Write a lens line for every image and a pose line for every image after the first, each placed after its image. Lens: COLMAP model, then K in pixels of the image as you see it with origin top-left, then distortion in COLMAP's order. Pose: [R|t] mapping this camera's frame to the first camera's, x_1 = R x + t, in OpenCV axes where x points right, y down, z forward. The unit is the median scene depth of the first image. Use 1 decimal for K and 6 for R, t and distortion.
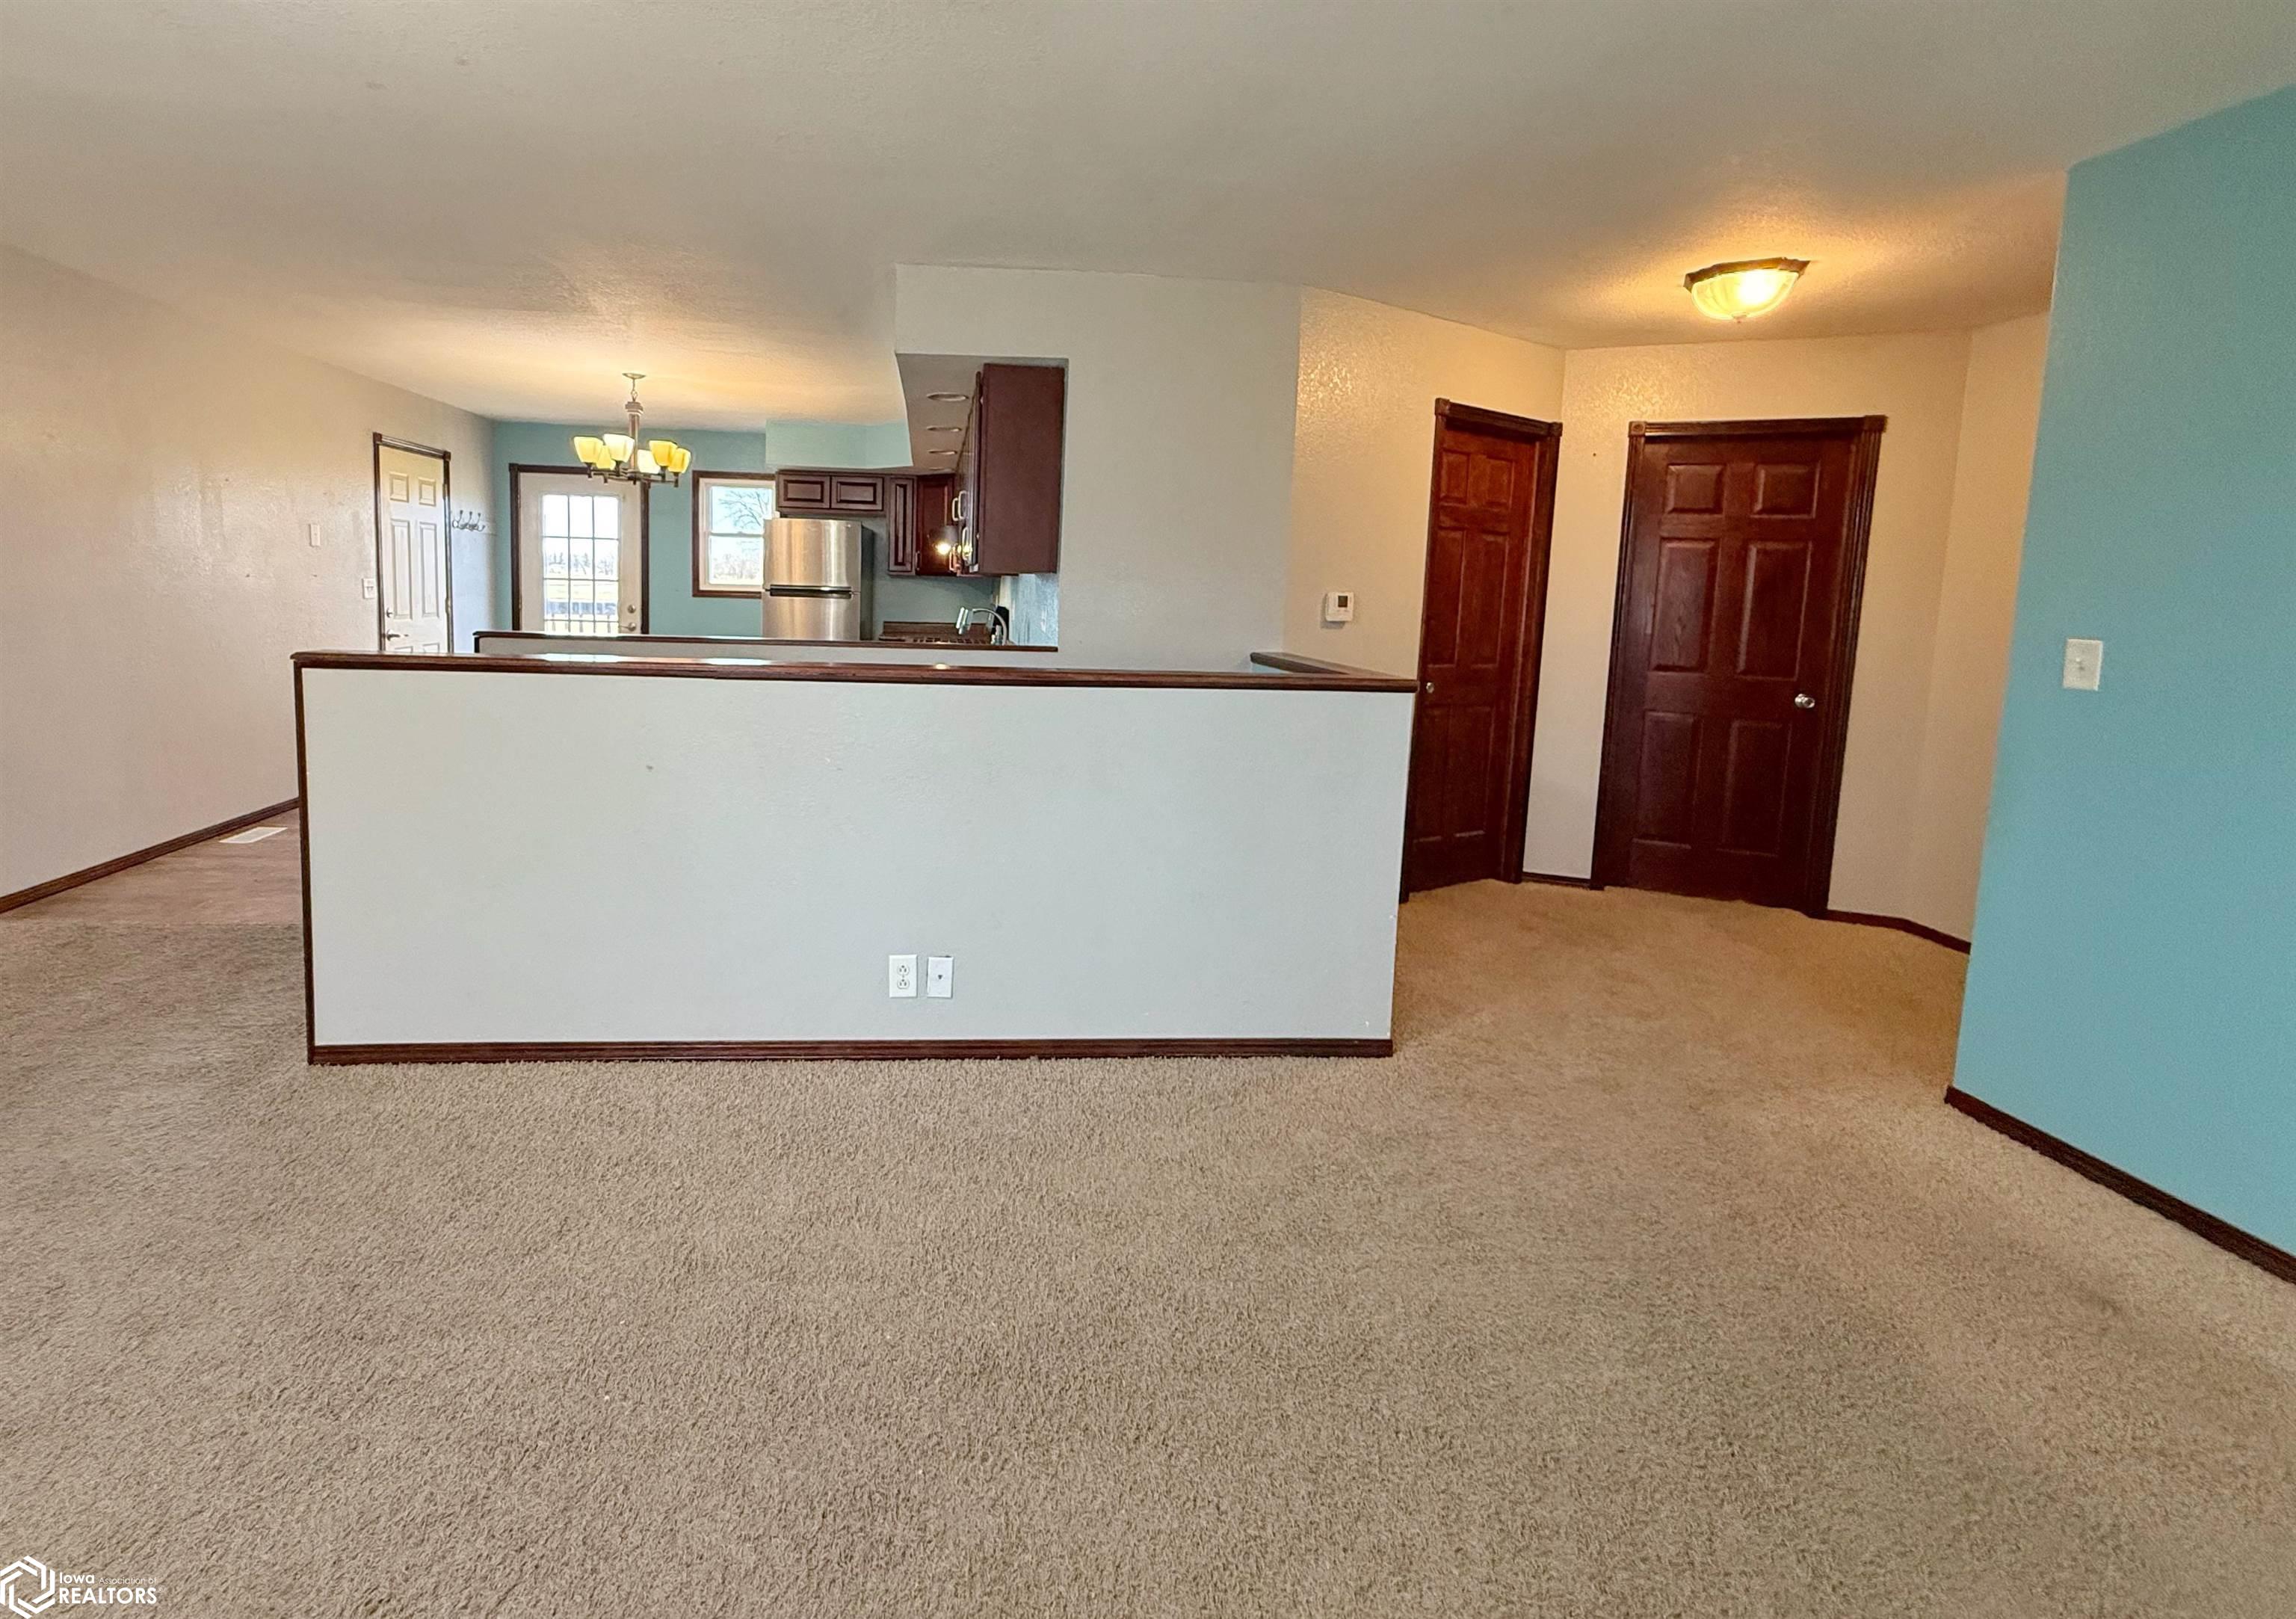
lens RADIAL K [[1010.1, 0, 1020.5], [0, 1010.1, 673.3], [0, 0, 1]] dist [0.001189, -0.000335]
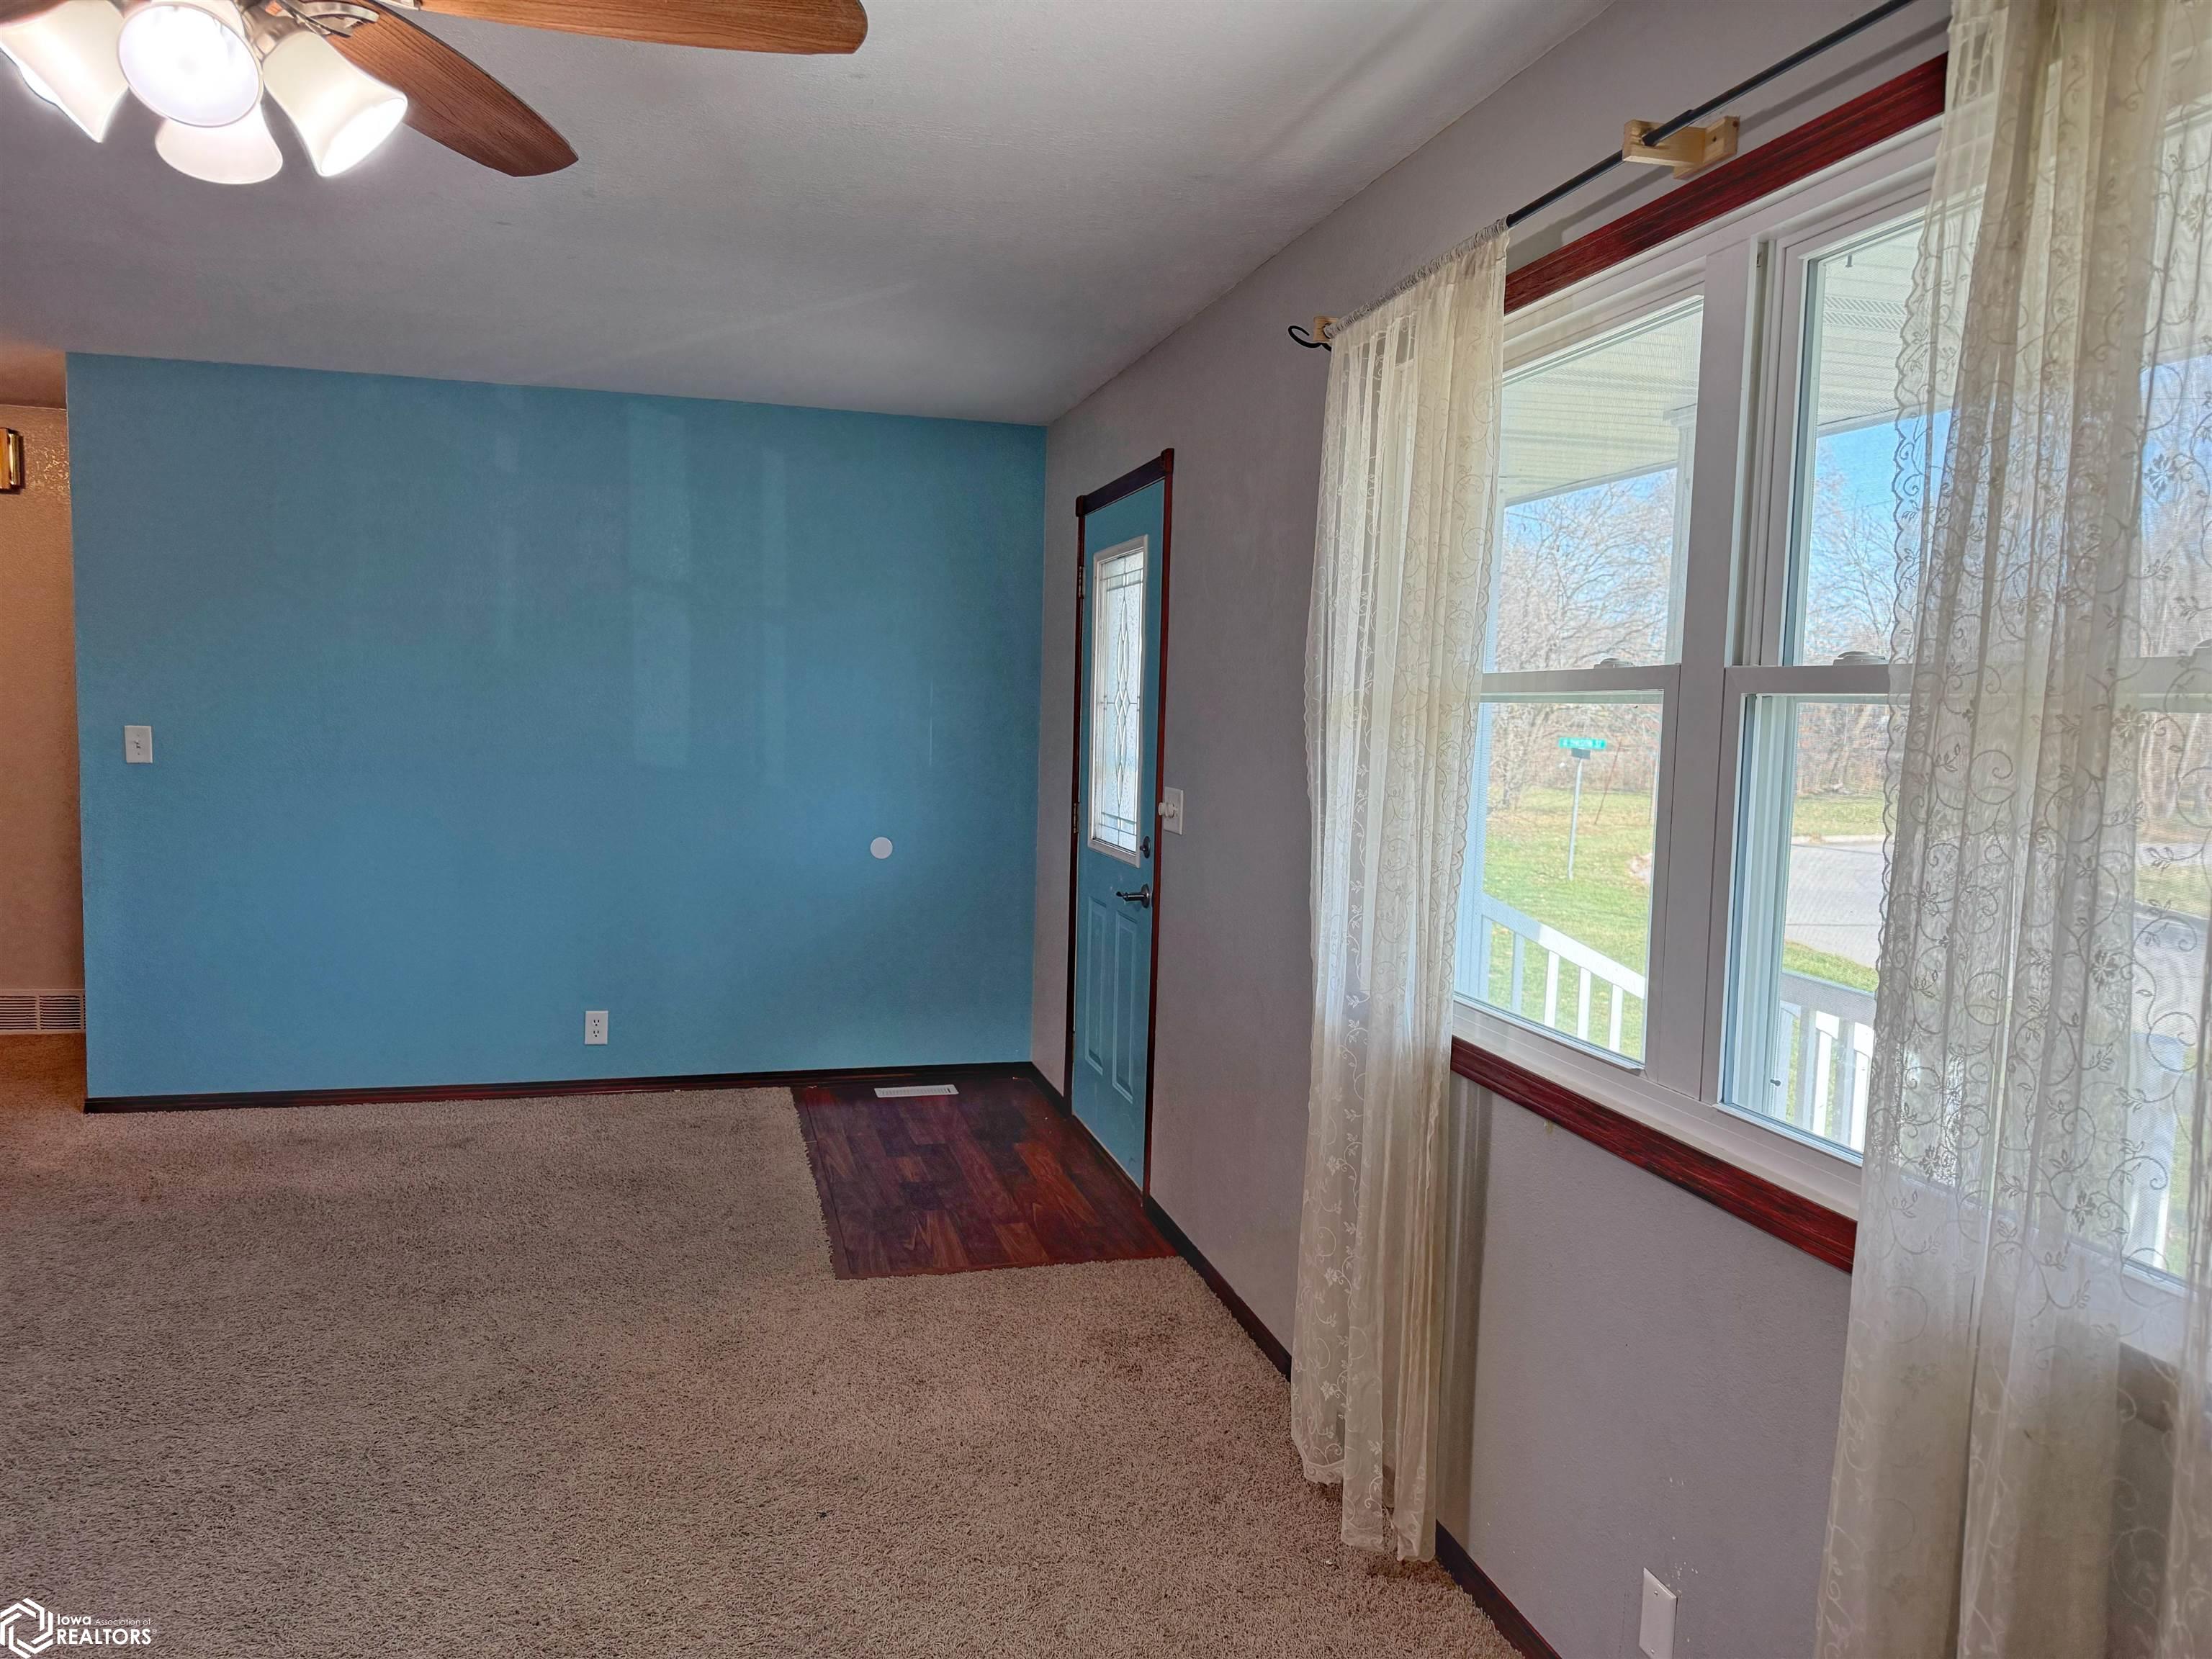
lens RADIAL K [[1554.8, 0, 1106.3], [0, 1554.8, 833.9], [0, 0, 1]] dist [0.084477, -0.112182]
pose [[-0.169502, -0.124095, 0.977686, -0.721123], [0.054774, 0.989321, 0.135069, -0.061321], [-0.984006, 0.076446, -0.160895, 0.053478]]
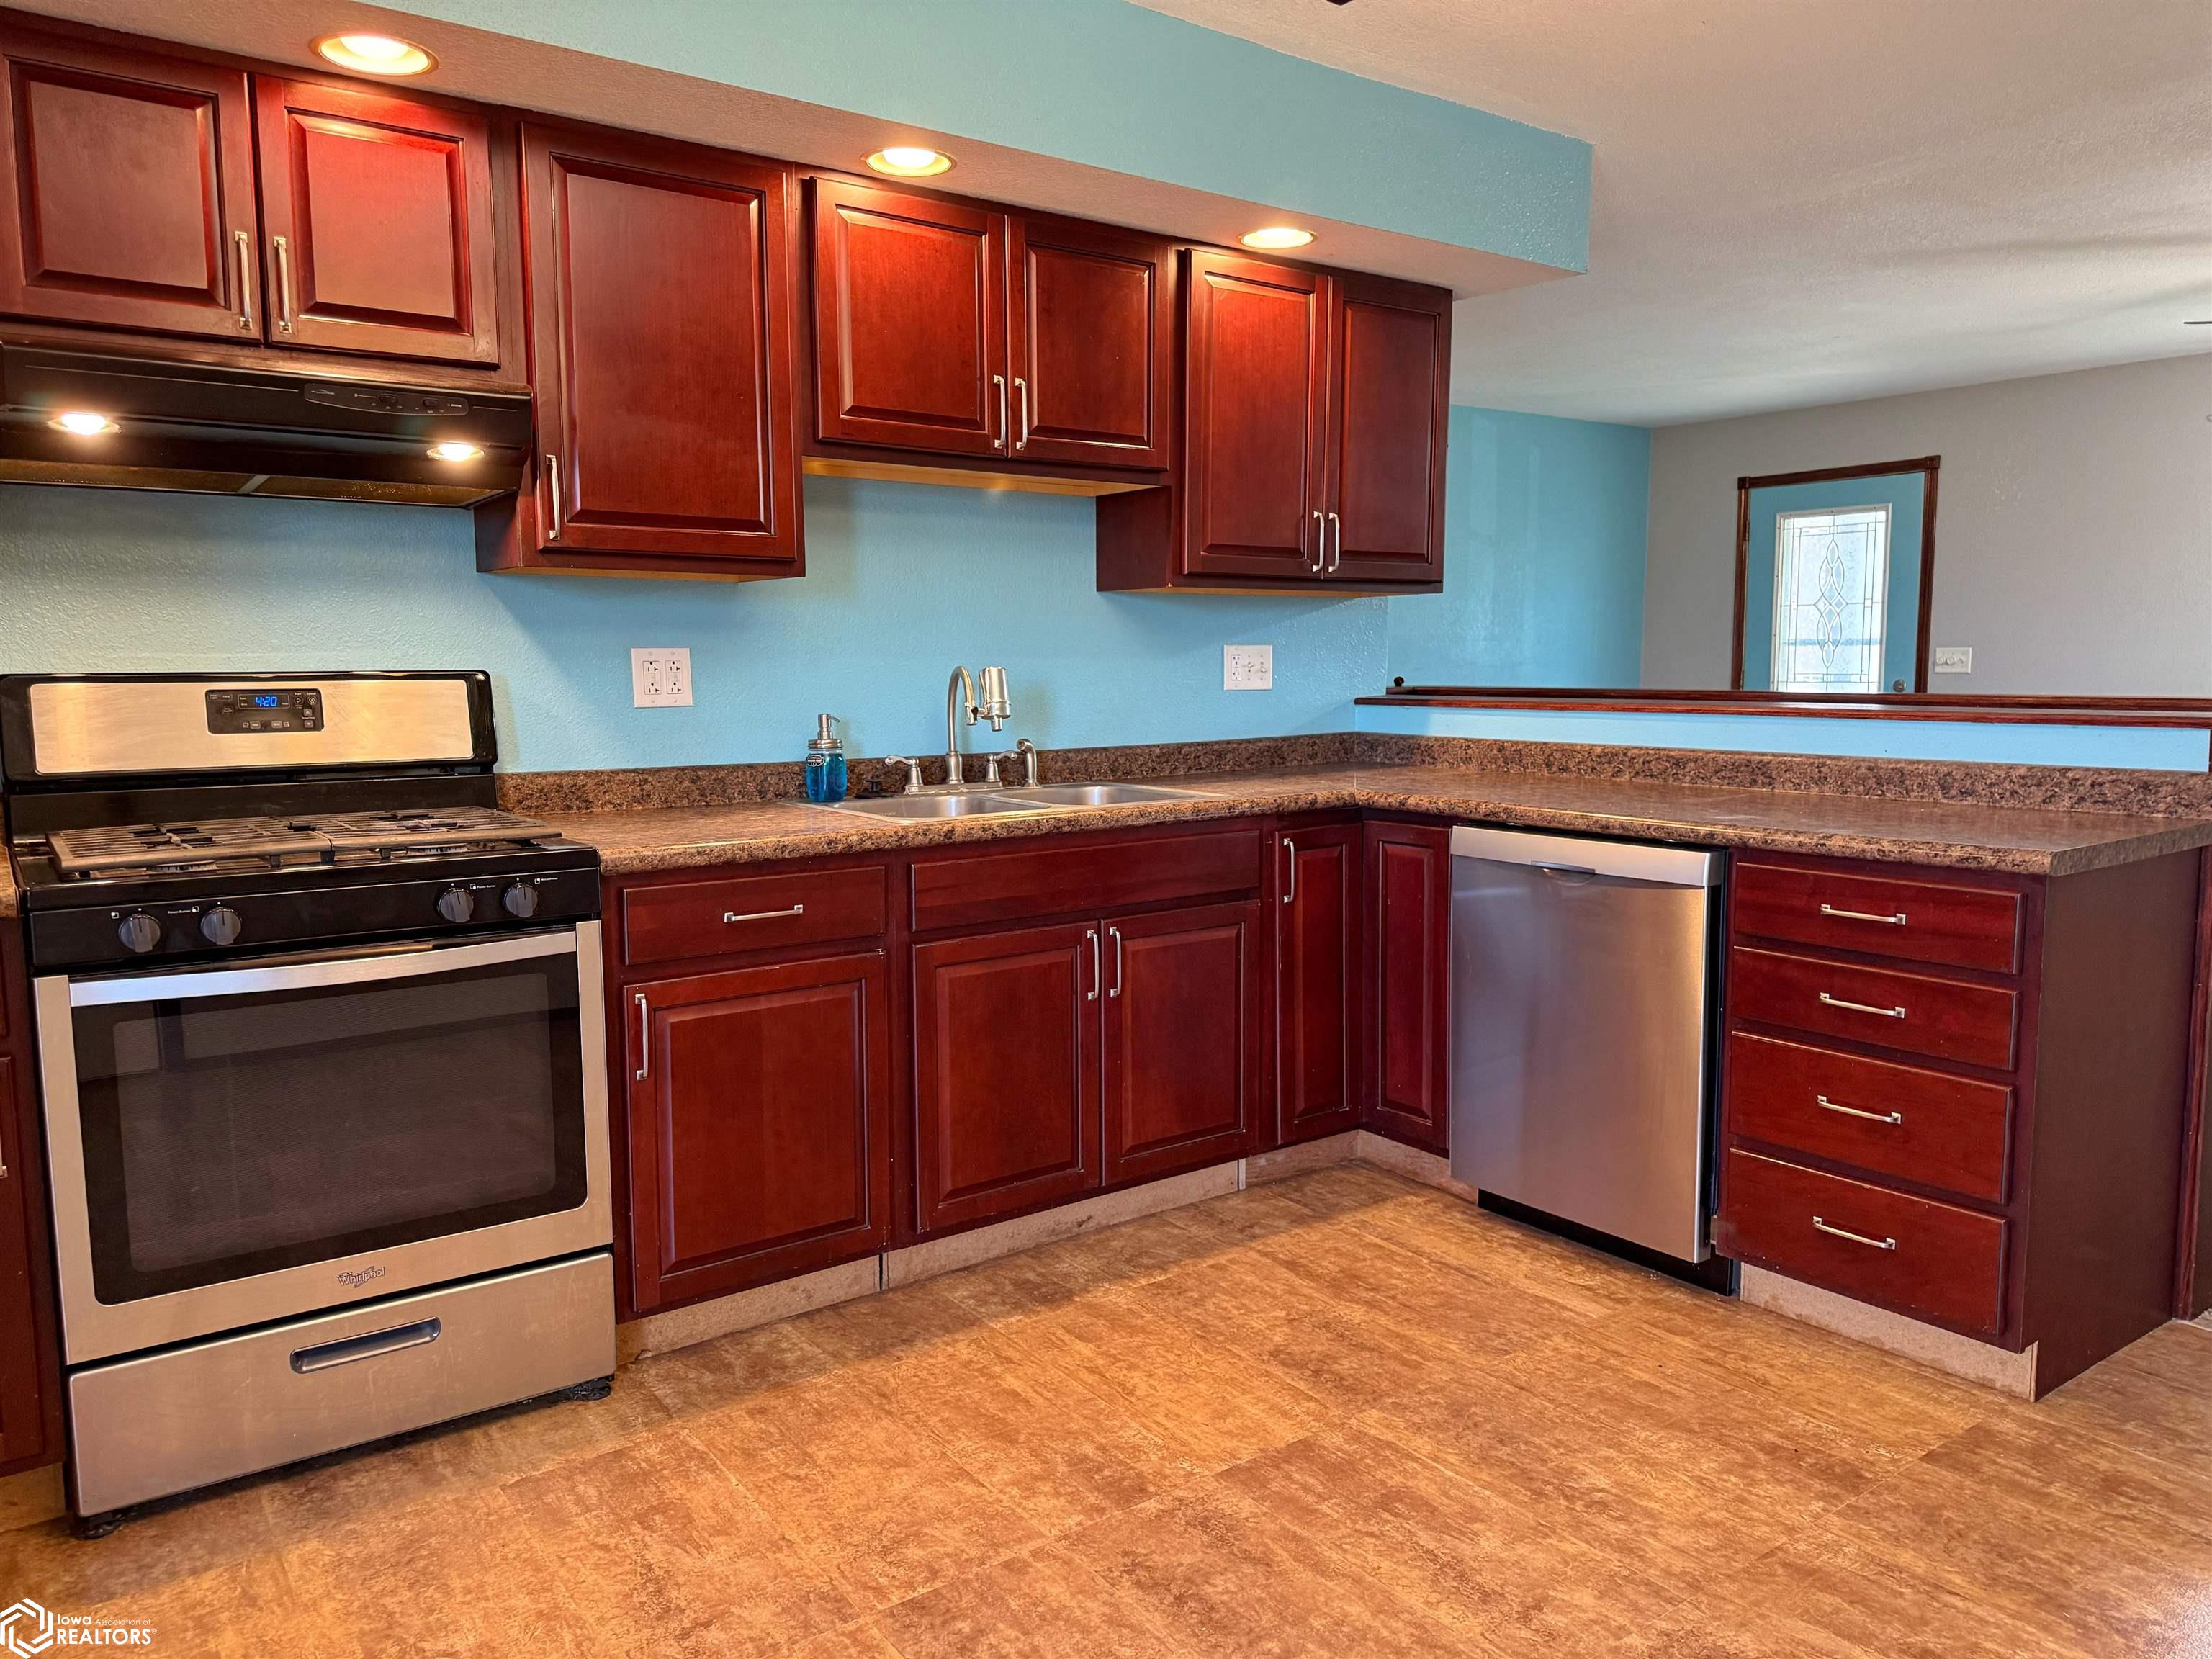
lens RADIAL K [[1554.8, 0, 1106.3], [0, 1554.8, 833.9], [0, 0, 1]] dist [0.084477, -0.112182]
pose [[-0.522085, -0.125630, 0.843590, -0.785791], [0.064234, 0.980491, 0.185771, -0.142492], [-0.850471, 0.151175, -0.503830, 1.632159]]
